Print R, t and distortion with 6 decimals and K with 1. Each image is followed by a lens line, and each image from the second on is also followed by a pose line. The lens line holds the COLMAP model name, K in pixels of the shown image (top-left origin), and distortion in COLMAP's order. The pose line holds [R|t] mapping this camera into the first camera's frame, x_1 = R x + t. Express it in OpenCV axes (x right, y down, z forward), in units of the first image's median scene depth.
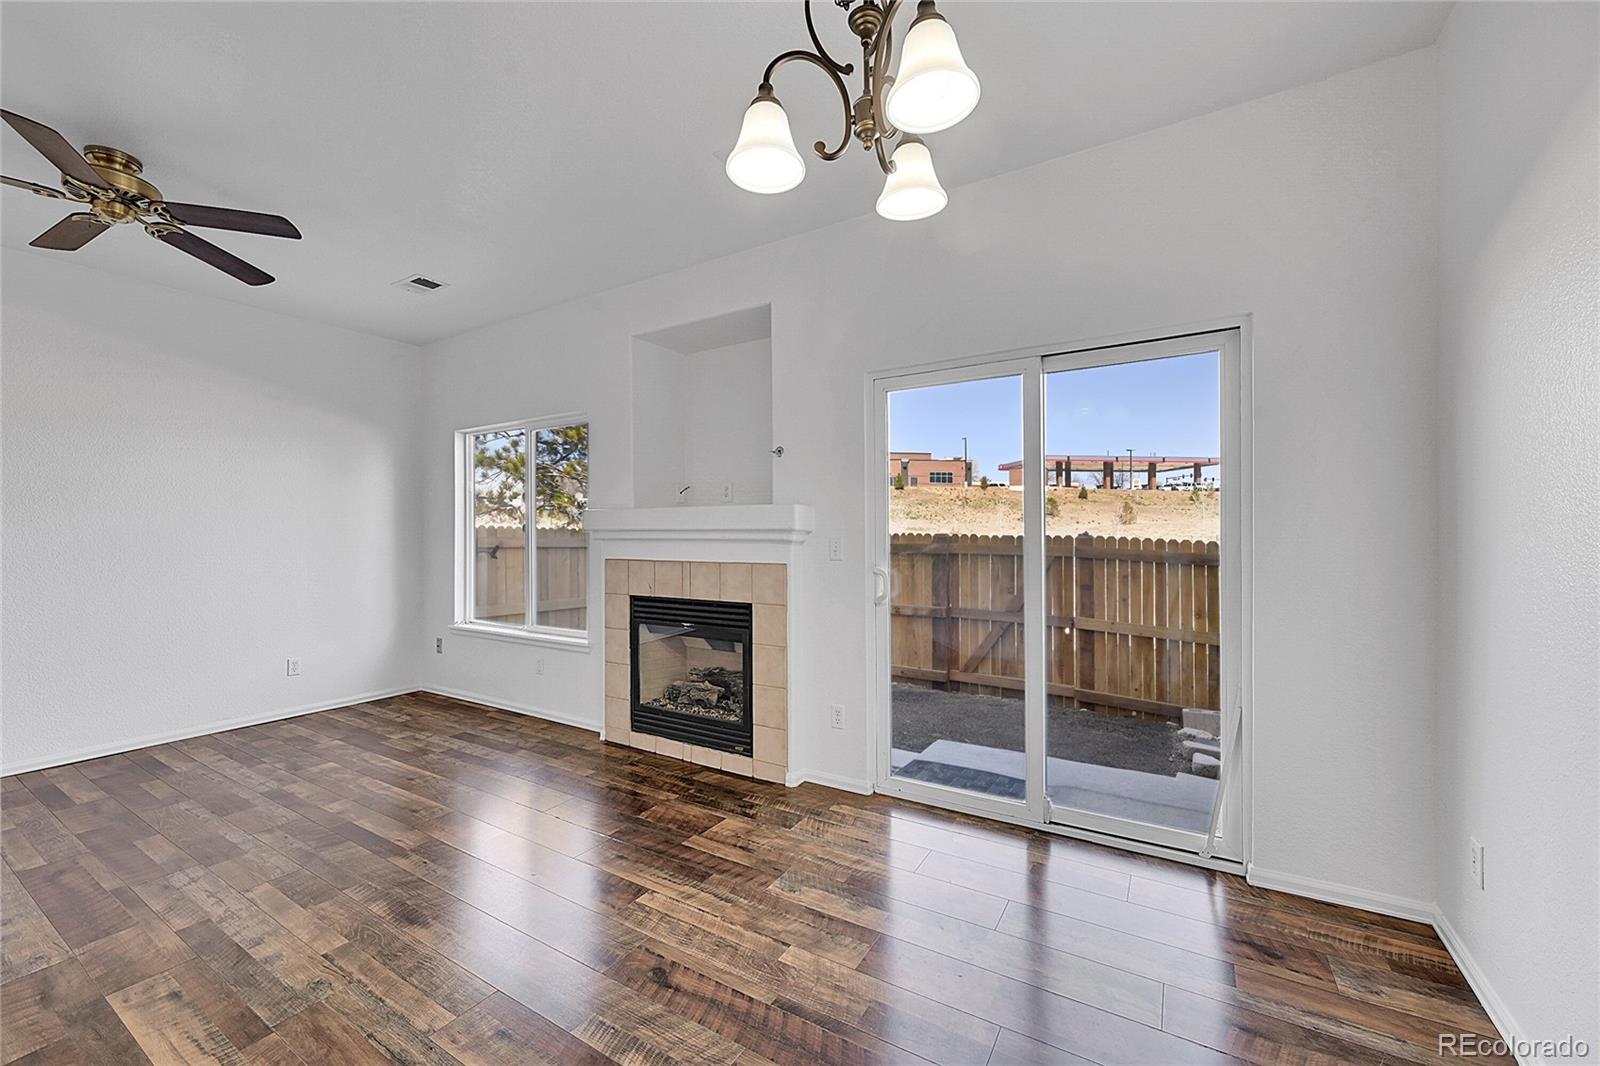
lens RADIAL K [[627.8, 0, 800.2], [0, 627.8, 529.6], [0, 0, 1]] dist [-0.005486, 0.000898]
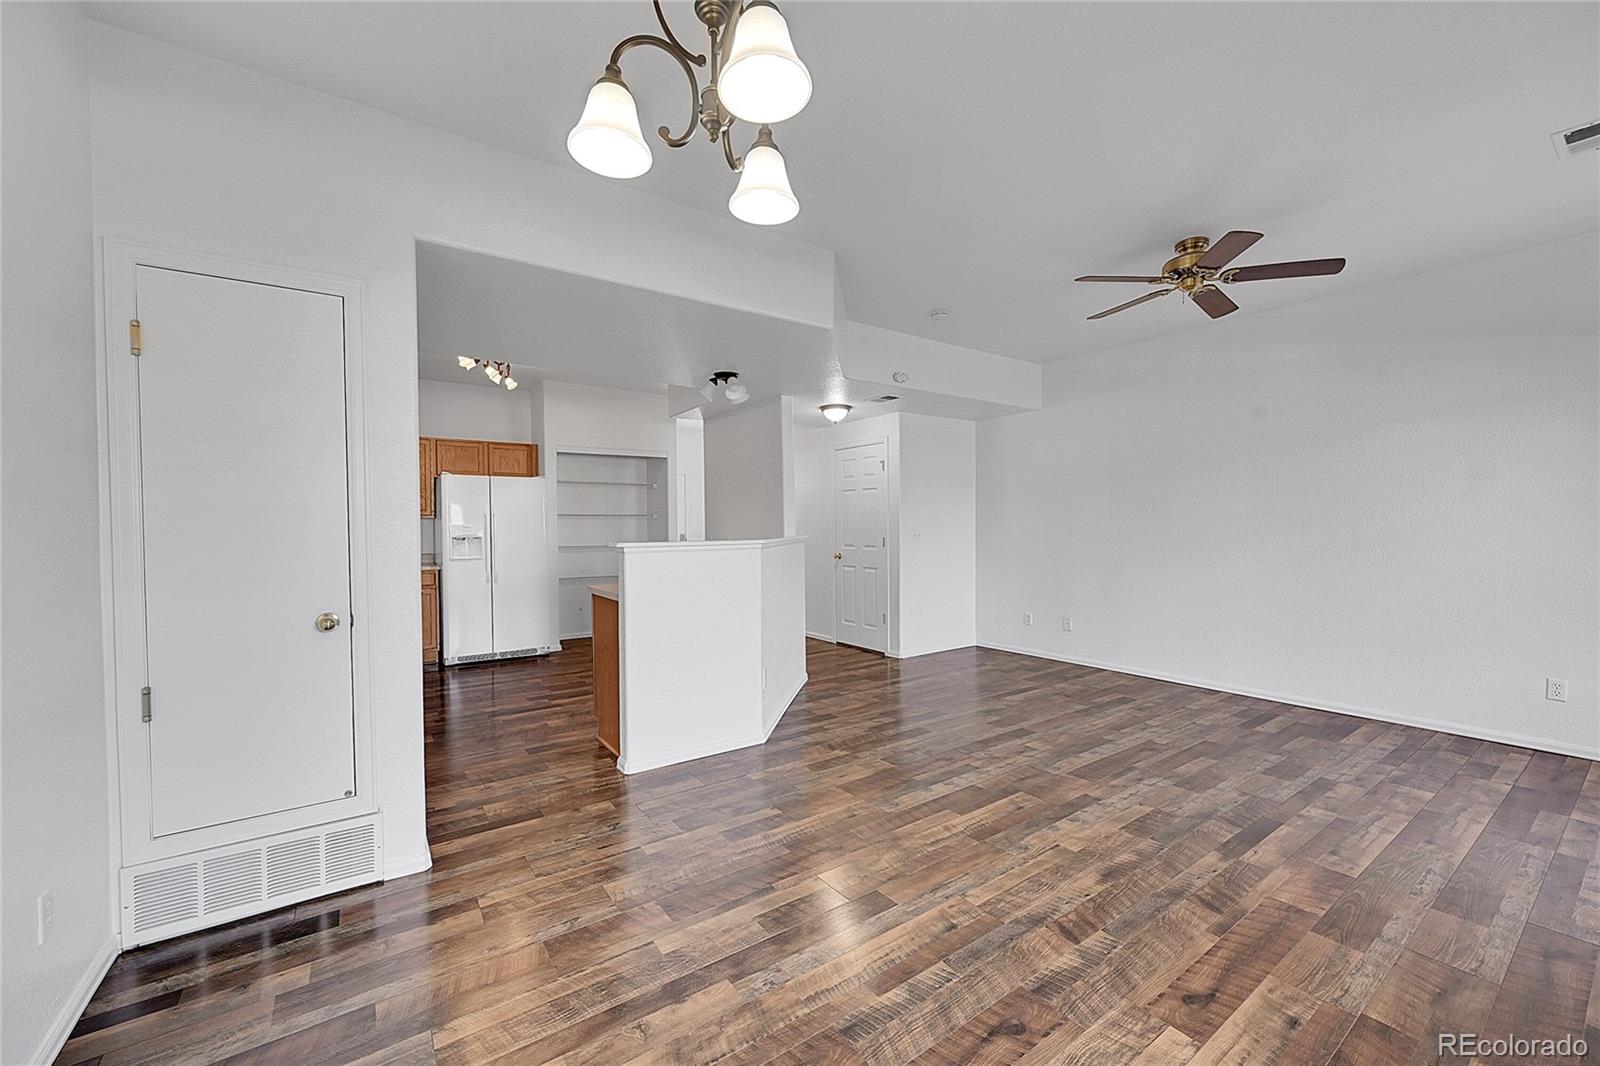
lens RADIAL K [[627.8, 0, 800.7], [0, 627.8, 538.8], [0, 0, 1]] dist [-0.005486, 0.000898]
pose [[-0.400120, 0.023514, -0.916161, 0.352888], [0.015290, 0.999703, 0.018980, 0.001061], [0.916335, -0.006414, -0.400361, 0.562369]]
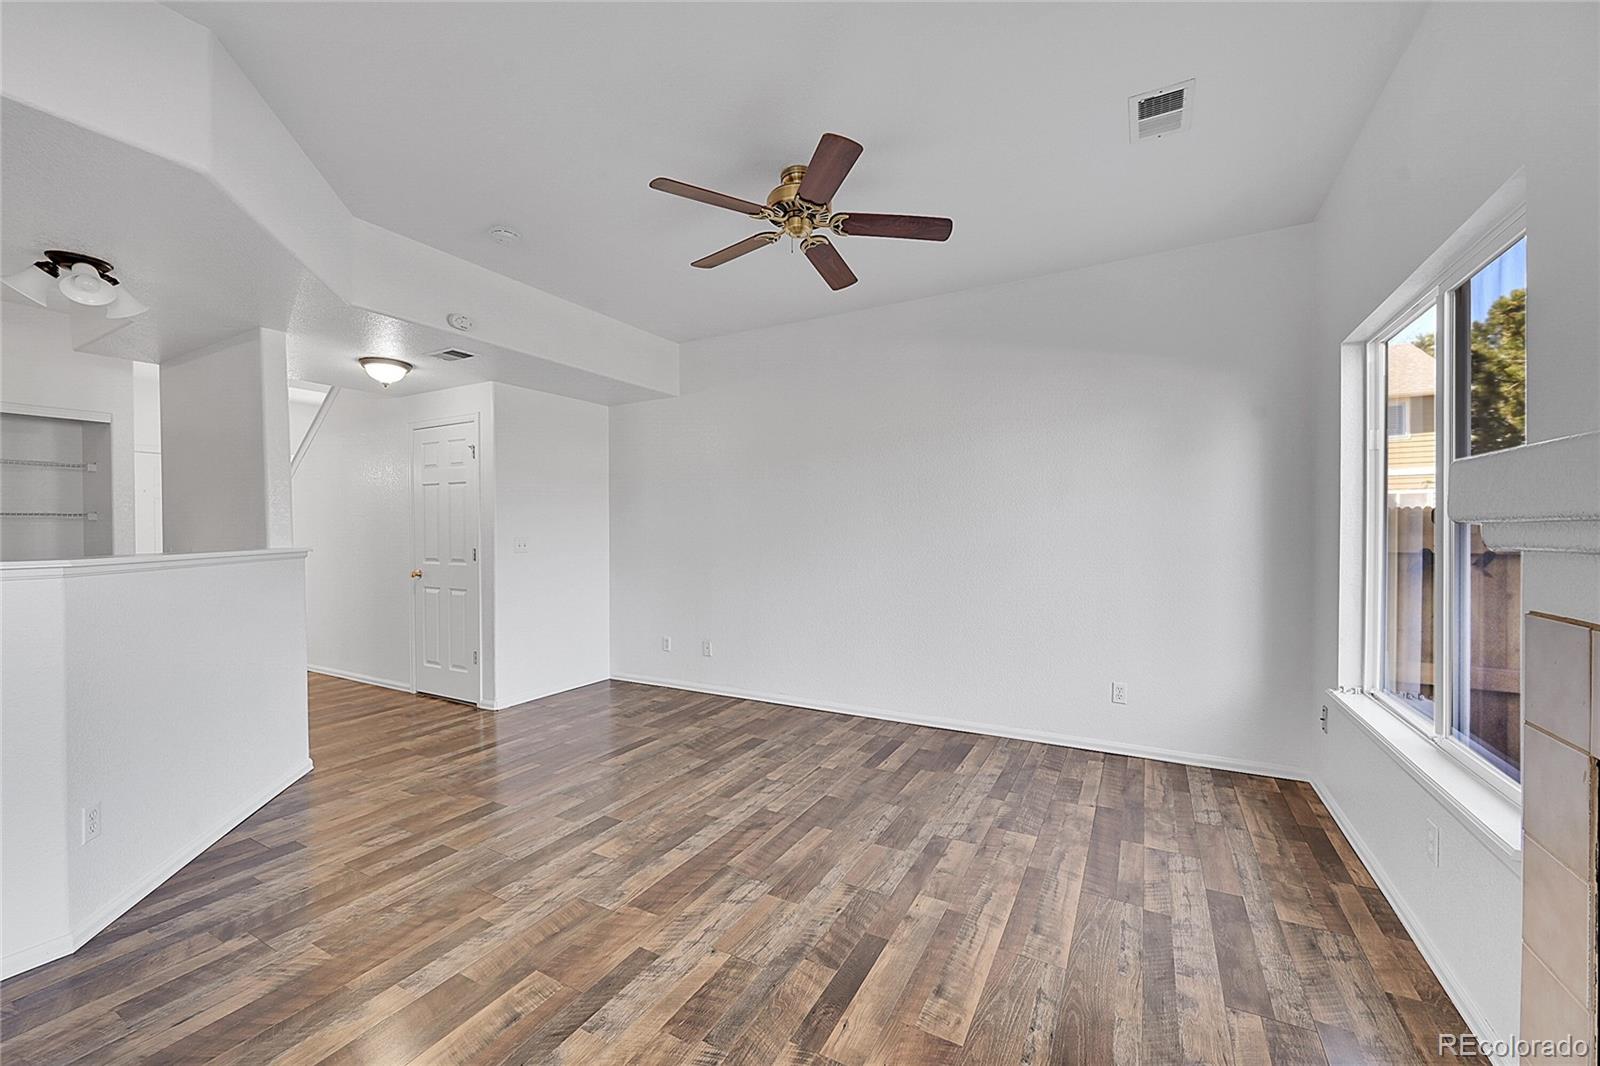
lens RADIAL K [[627.8, 0, 800.5], [0, 627.8, 540.6], [0, 0, 1]] dist [-0.005486, 0.000898]
pose [[0.044214, 0.017052, -0.998877, -0.022168], [0.011312, 0.999782, 0.017568, 0.002470], [0.998958, -0.012076, 0.044011, 0.695900]]
